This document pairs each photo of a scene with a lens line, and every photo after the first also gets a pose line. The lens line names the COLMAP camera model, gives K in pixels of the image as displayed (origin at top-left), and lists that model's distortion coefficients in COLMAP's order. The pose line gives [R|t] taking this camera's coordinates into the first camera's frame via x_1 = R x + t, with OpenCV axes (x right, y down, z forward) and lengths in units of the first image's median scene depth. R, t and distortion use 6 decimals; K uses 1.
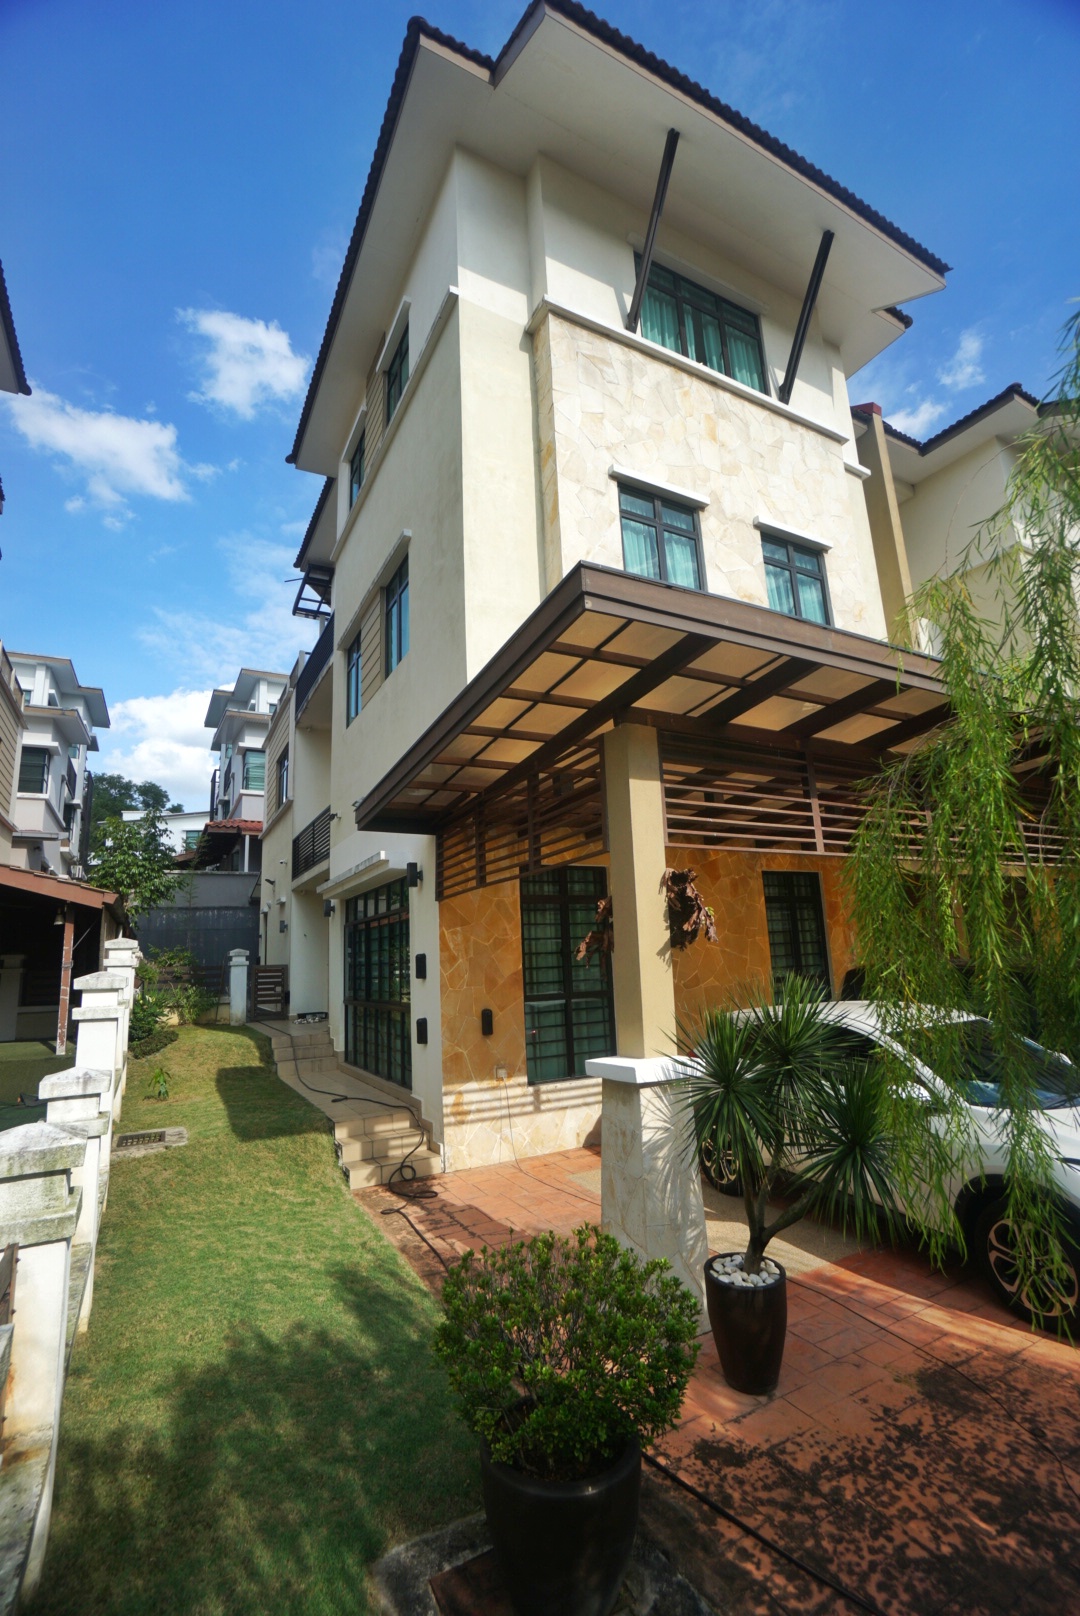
lens RADIAL K [[712.1, 0, 535.6], [0, 712.1, 847.3], [0, 0, 1]] dist [-0.008605, 0.000754]
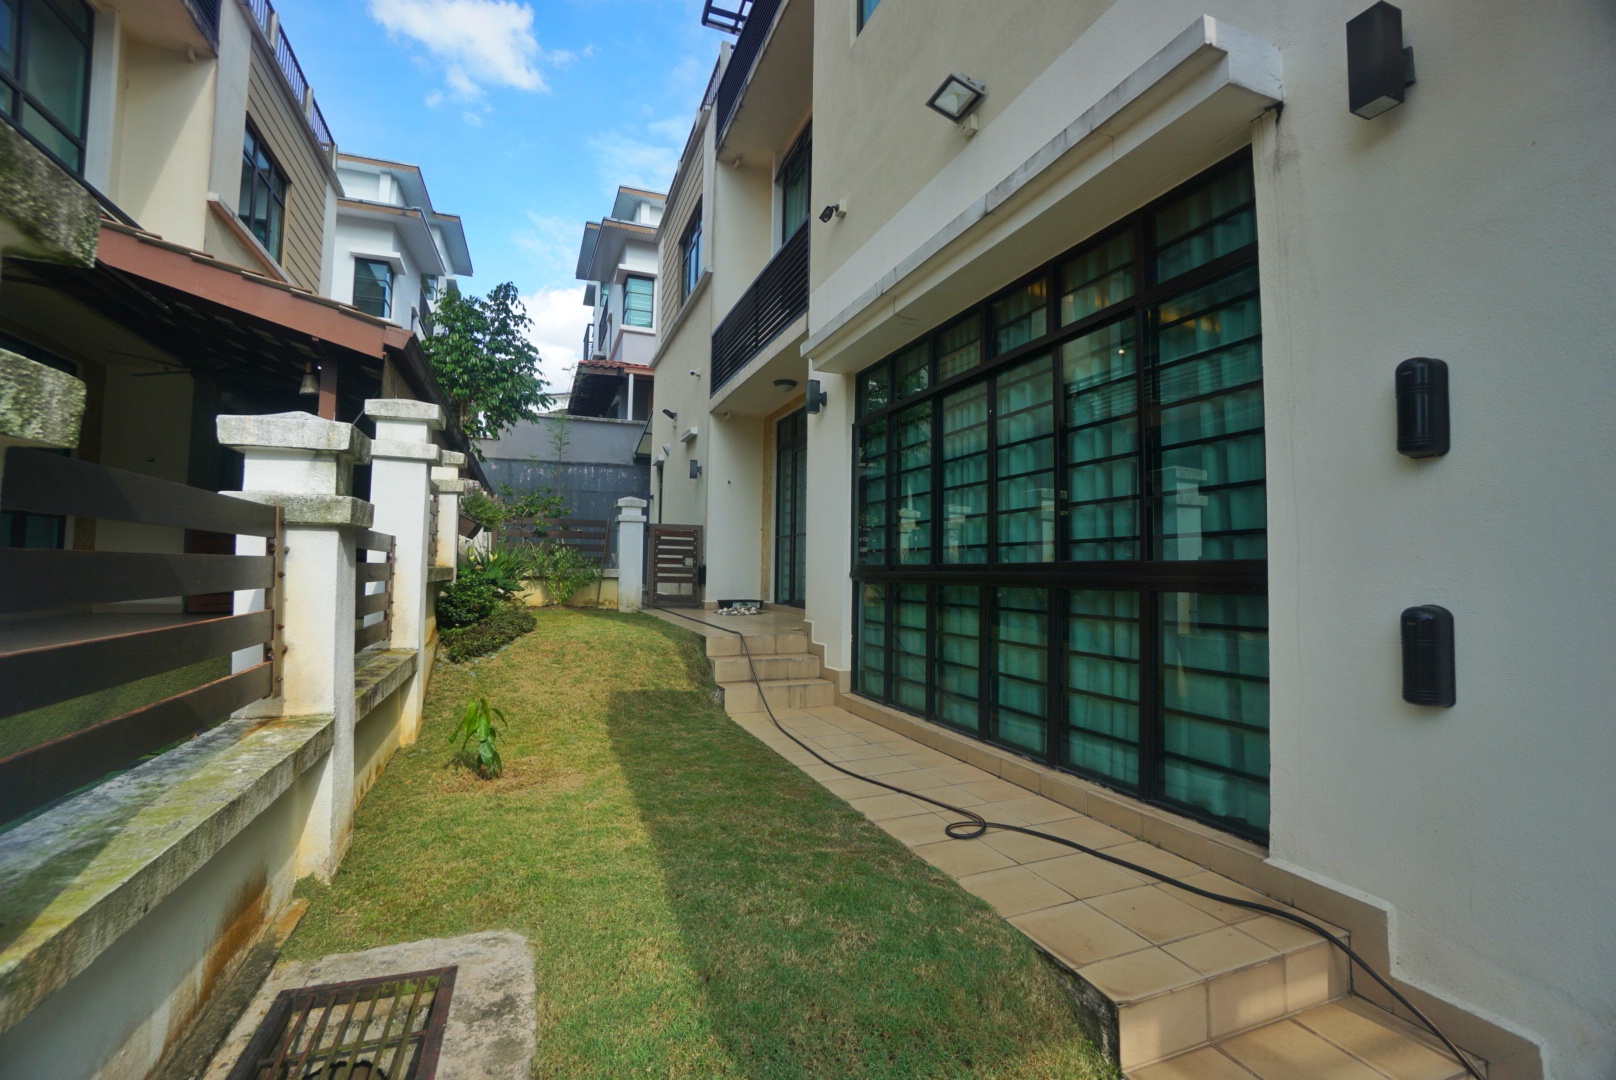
lens RADIAL K [[668.8, 0, 808.0], [0, 668.8, 540.0], [0, 0, 1]] dist [-0.002136, 0.000035]
pose [[0.994068, 0.046382, -0.098372, -0.191975], [-0.035363, 0.993198, 0.110938, 0.106835], [0.102848, -0.106801, 0.988947, 0.402180]]
